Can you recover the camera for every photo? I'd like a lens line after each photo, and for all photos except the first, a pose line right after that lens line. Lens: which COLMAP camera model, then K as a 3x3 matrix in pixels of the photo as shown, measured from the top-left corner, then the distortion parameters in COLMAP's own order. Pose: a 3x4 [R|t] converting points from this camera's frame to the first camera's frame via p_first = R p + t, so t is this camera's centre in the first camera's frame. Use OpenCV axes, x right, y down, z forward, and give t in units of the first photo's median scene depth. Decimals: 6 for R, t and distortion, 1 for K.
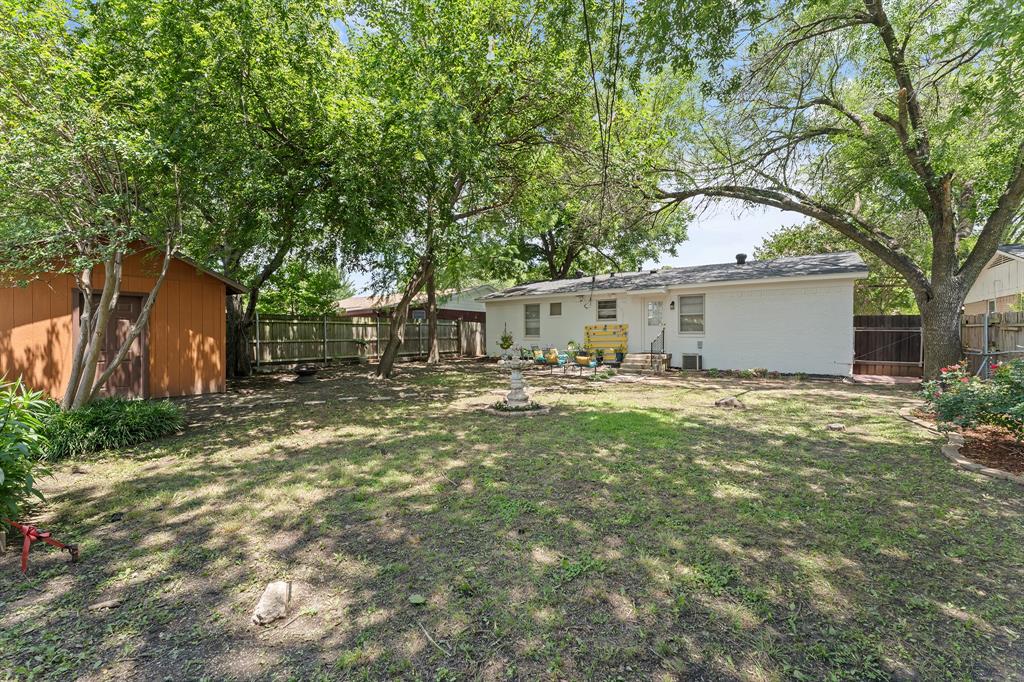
lens RADIAL K [[410.3, 0, 509.3], [0, 410.3, 338.4], [0, 0, 1]] dist [-0.002795, -0.000161]
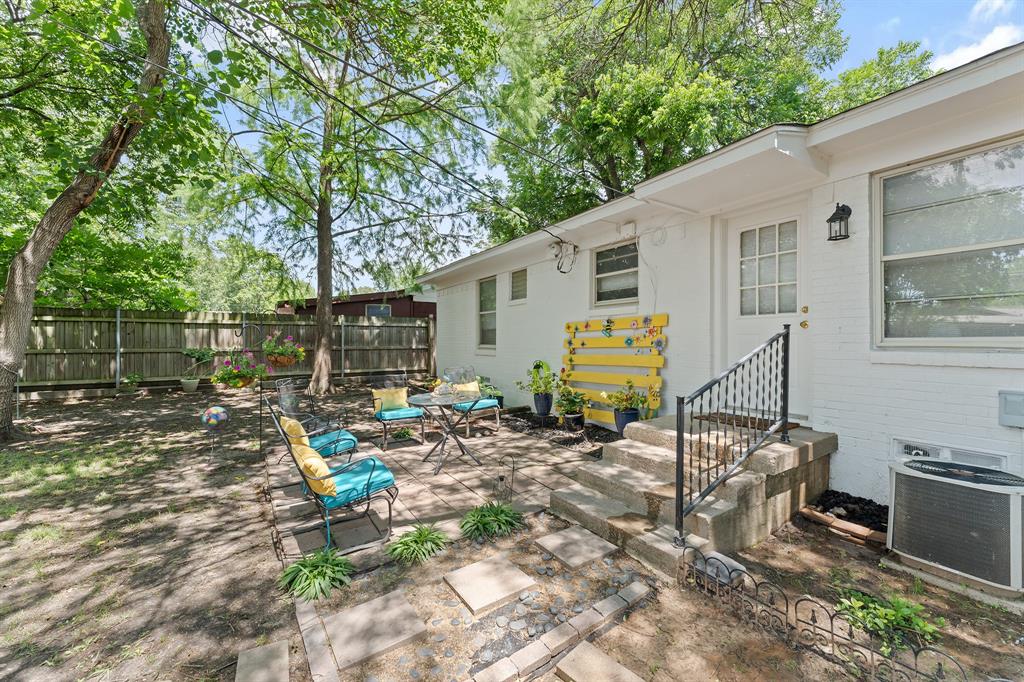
lens RADIAL K [[405.2, 0, 512.0], [0, 405.2, 341.0], [0, 0, 1]] dist [0.000514, 0.000102]
pose [[0.935467, 0.005579, -0.353371, 0.276942], [-0.007956, 0.999954, -0.005273, -0.011100], [0.353326, 0.007744, 0.935468, 0.653645]]
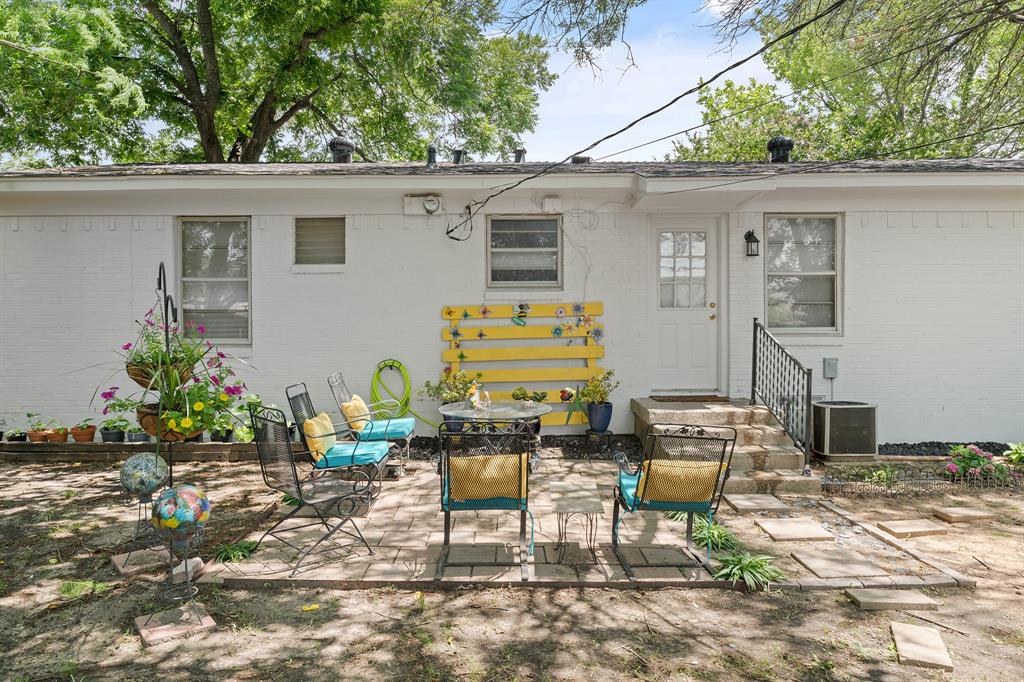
lens RADIAL K [[680.2, 0, 512.0], [0, 680.2, 341.0], [0, 0, 1]] dist [-0.000660, -0.000224]
pose [[0.805943, -0.006620, 0.591956, -0.050679], [0.004551, 0.999977, 0.004987, -0.008817], [-0.591975, -0.001326, 0.805955, 0.621228]]
